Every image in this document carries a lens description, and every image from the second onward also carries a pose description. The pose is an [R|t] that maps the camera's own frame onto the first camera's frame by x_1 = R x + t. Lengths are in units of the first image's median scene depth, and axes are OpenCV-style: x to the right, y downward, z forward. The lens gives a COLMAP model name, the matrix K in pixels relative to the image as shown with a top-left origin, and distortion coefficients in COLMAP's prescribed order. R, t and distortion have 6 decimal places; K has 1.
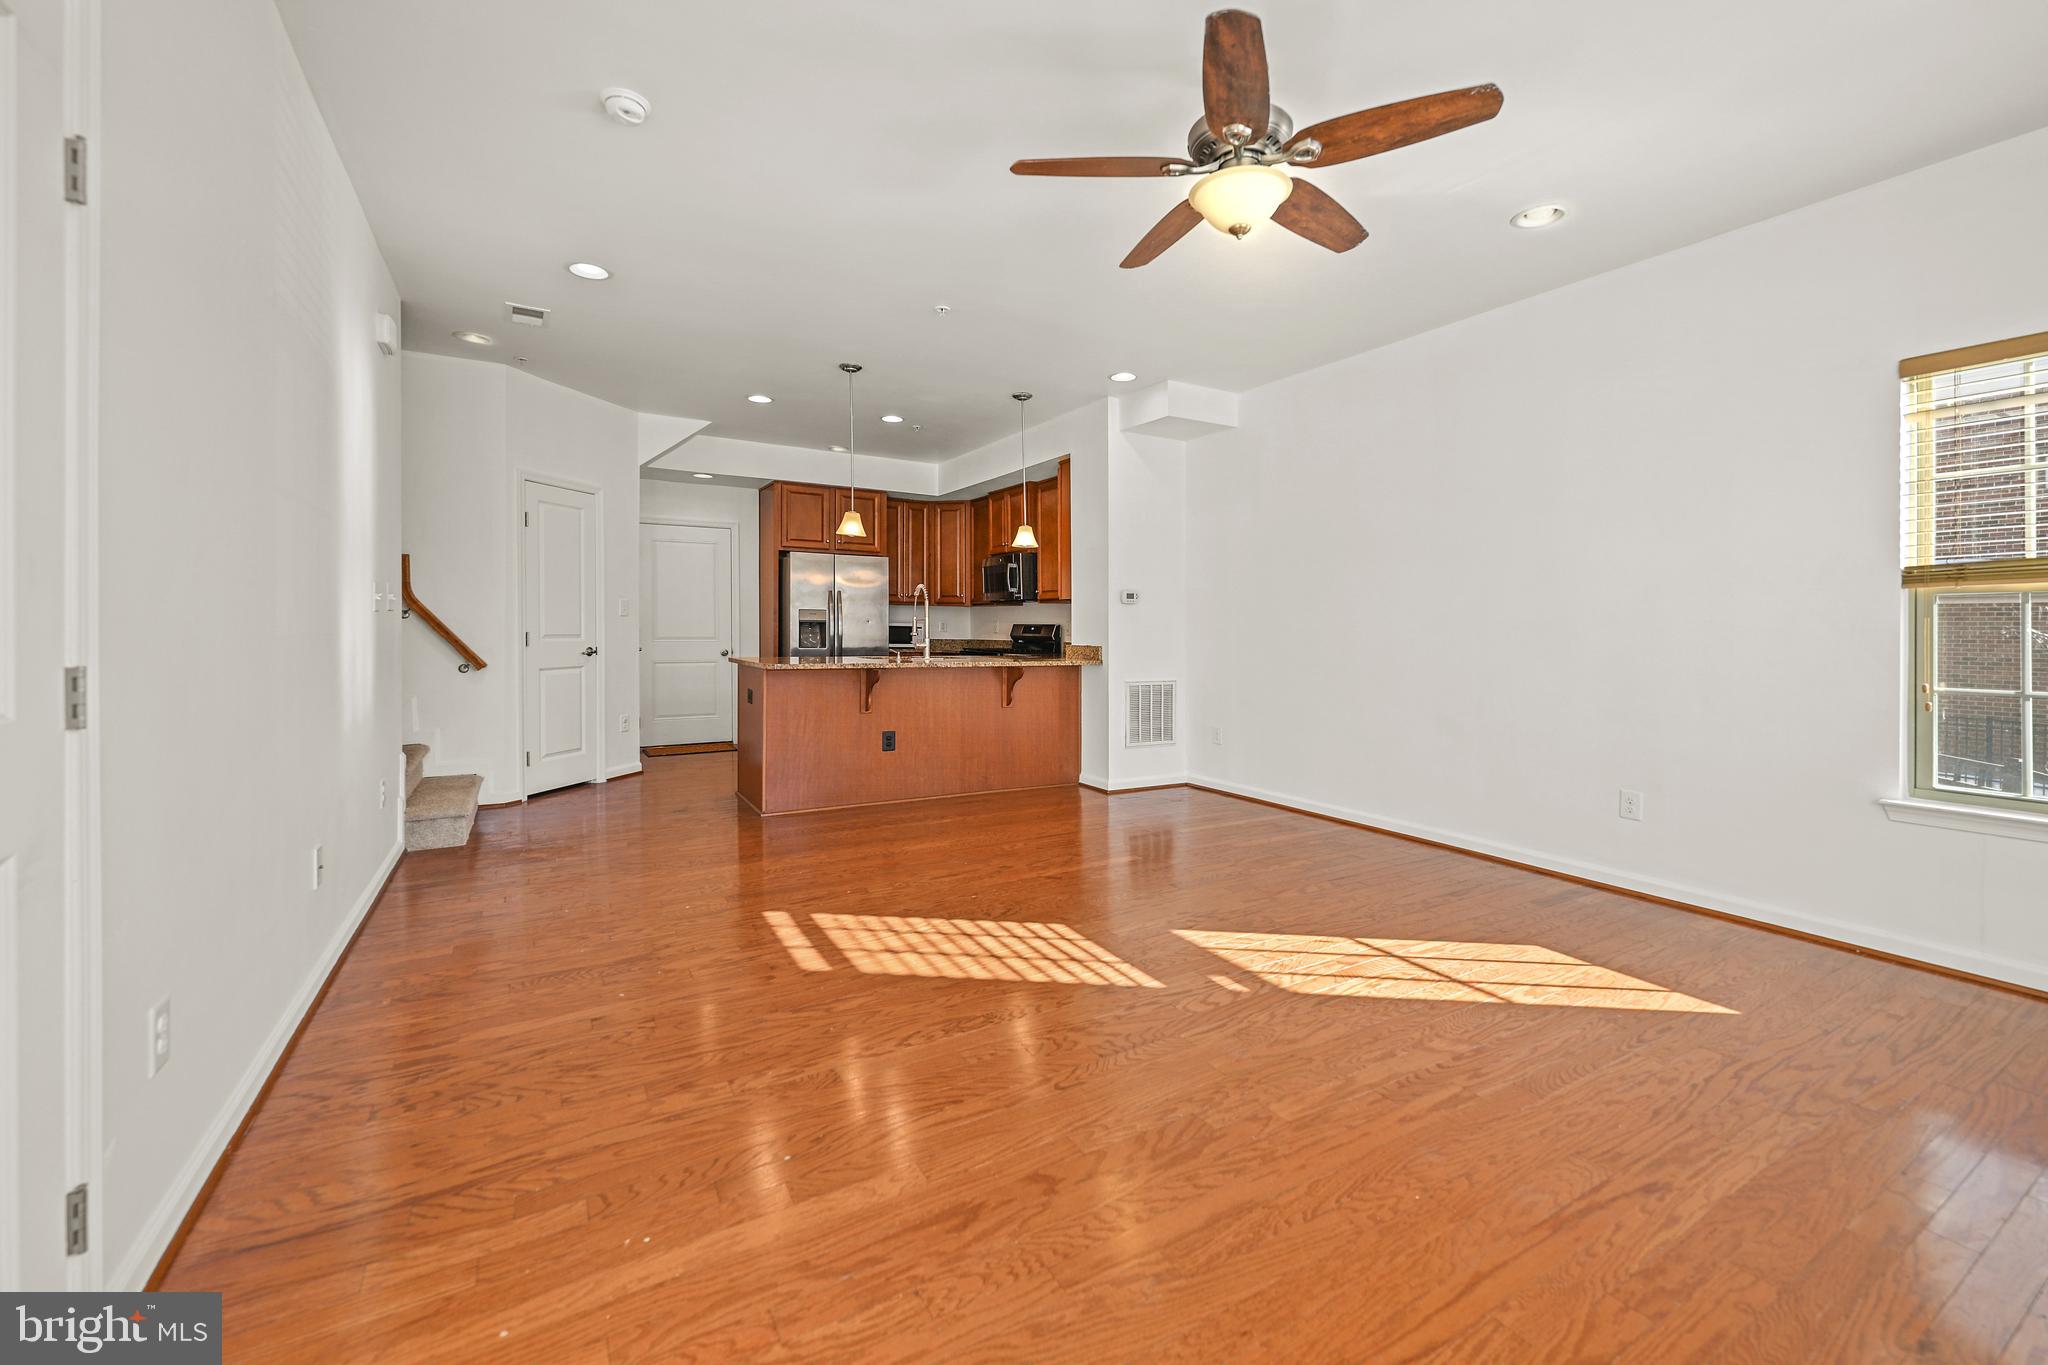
lens RADIAL K [[846.7, 0, 1042.1], [0, 846.7, 629.2], [0, 0, 1]] dist [-0.001739, 0.000072]
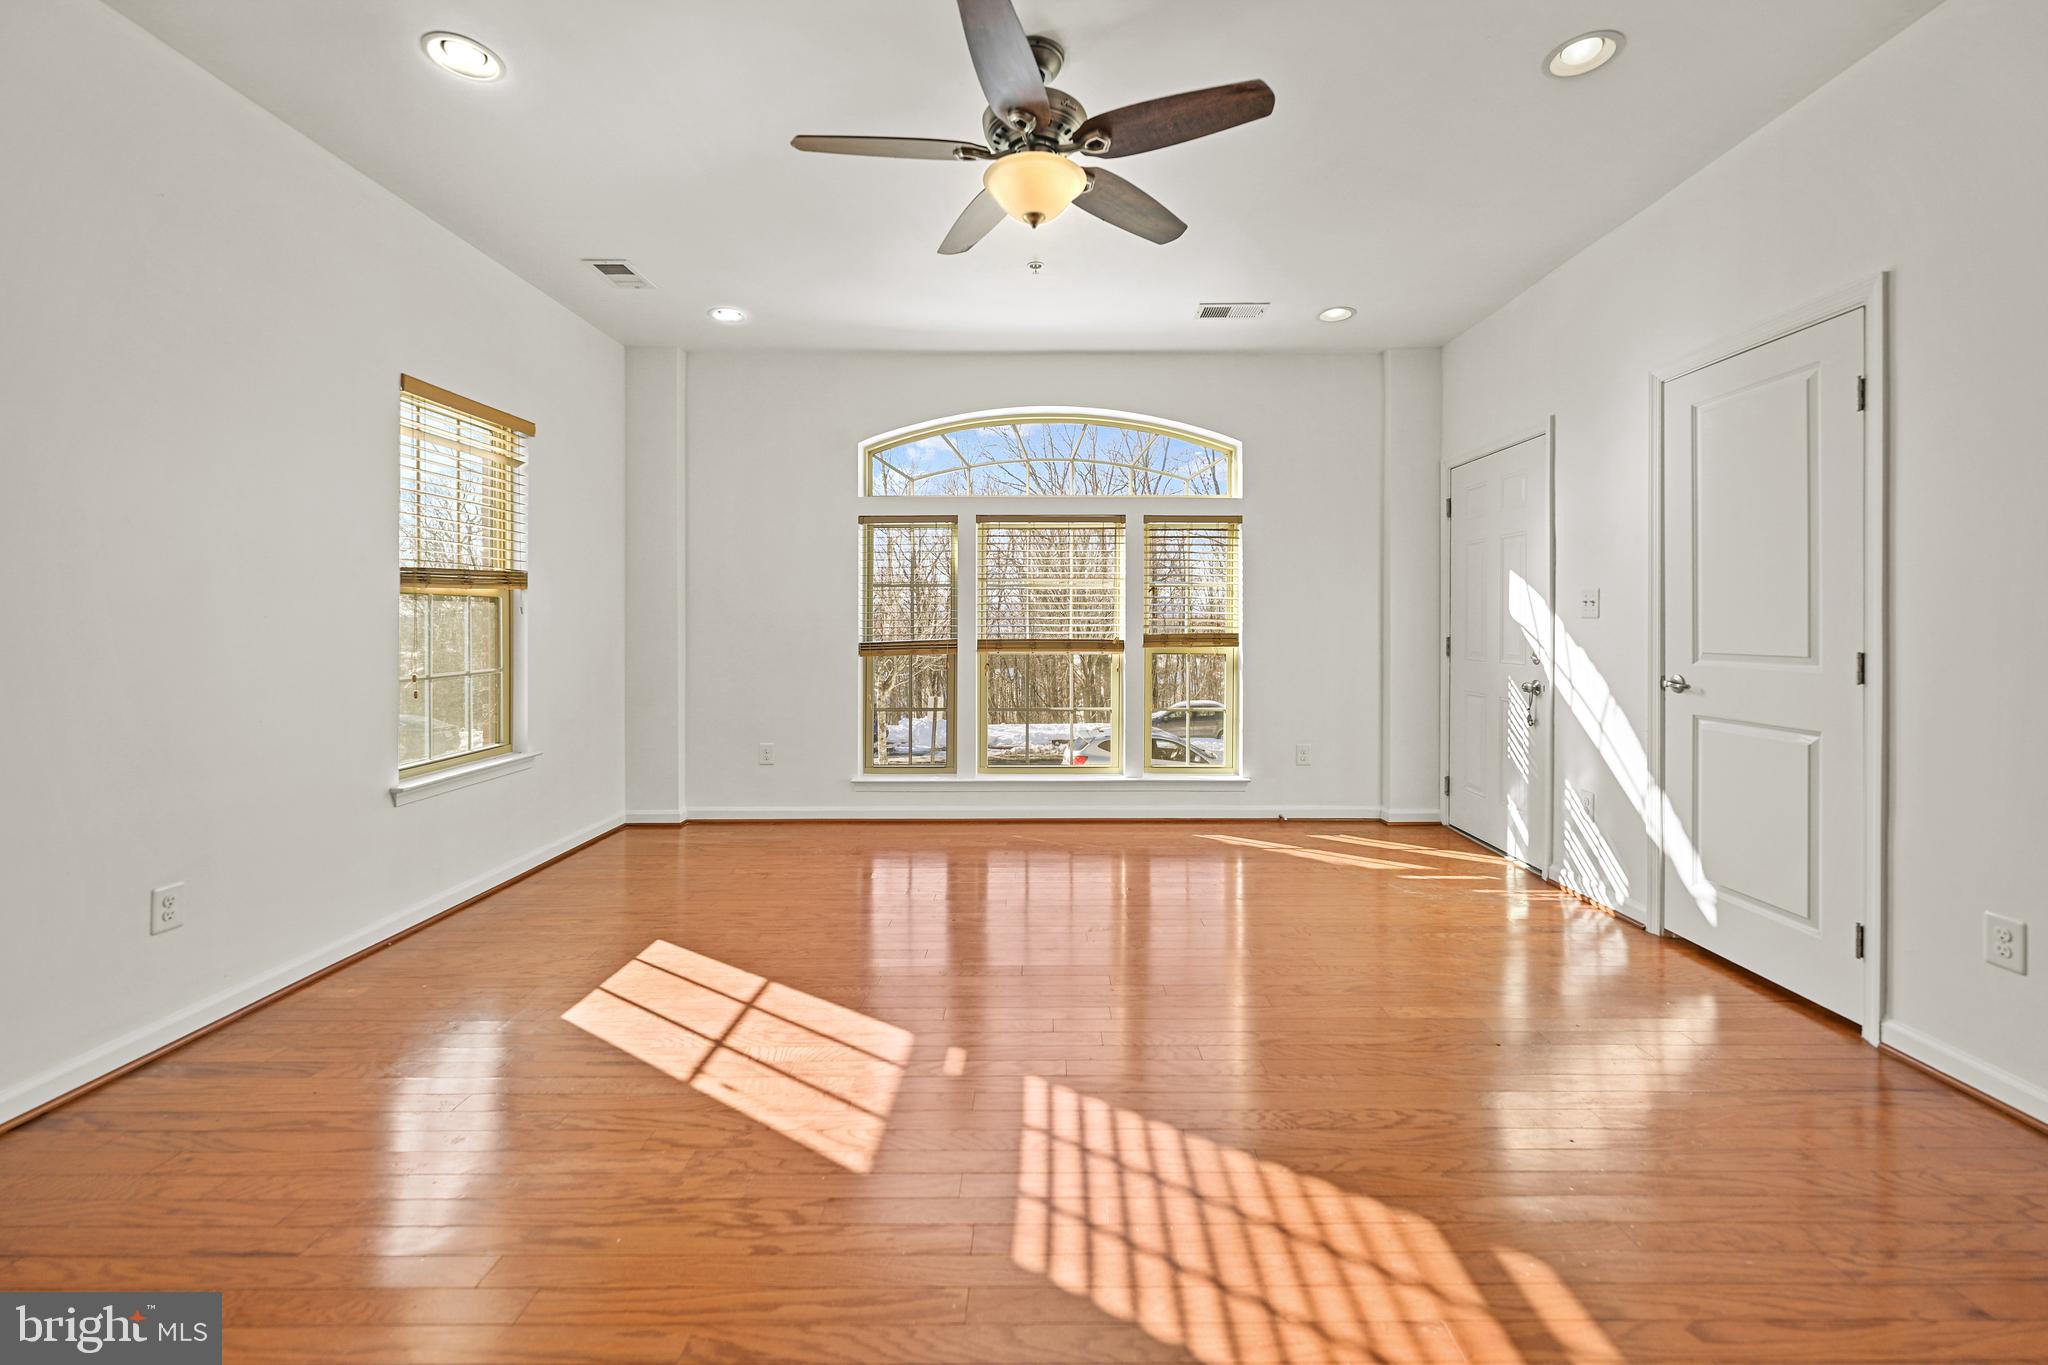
lens RADIAL K [[846.7, 0, 1047.7], [0, 846.7, 623.3], [0, 0, 1]] dist [-0.001739, 0.000072]
pose [[-0.861433, -0.005576, 0.507840, -0.129193], [-0.001645, 0.999965, 0.008190, -0.008827], [-0.507868, 0.006220, -0.861412, 0.767001]]
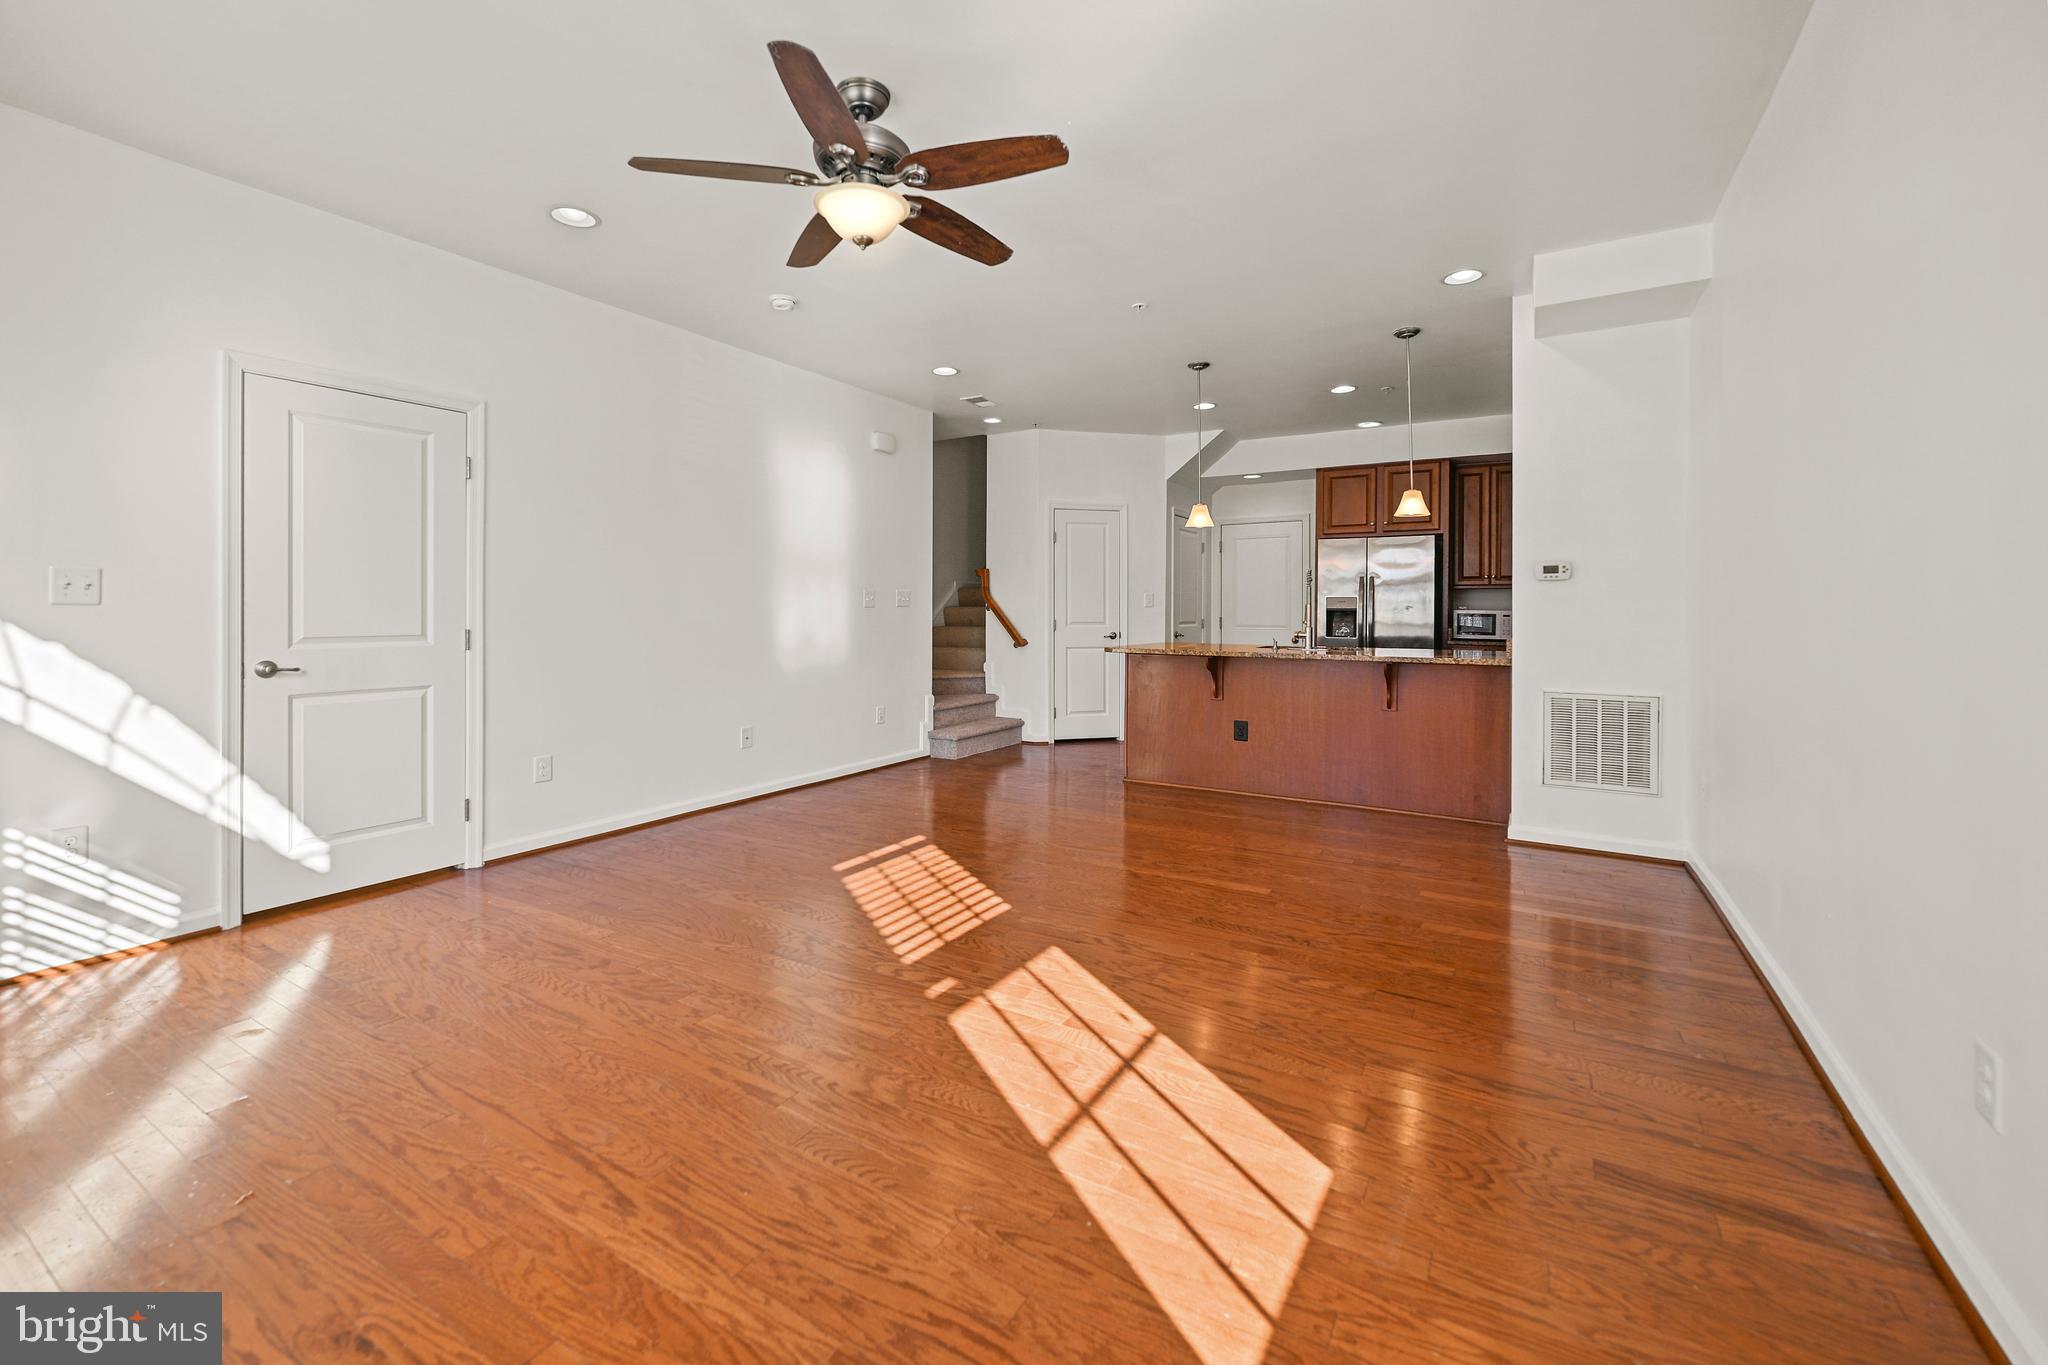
lens RADIAL K [[846.7, 0, 1009.6], [0, 846.7, 615.9], [0, 0, 1]] dist [-0.001739, 0.000072]
pose [[0.458415, -0.003367, -0.888732, 0.521953], [0.000780, 0.999994, -0.003386, 0.001085], [0.888738, 0.000859, 0.458415, 0.279750]]
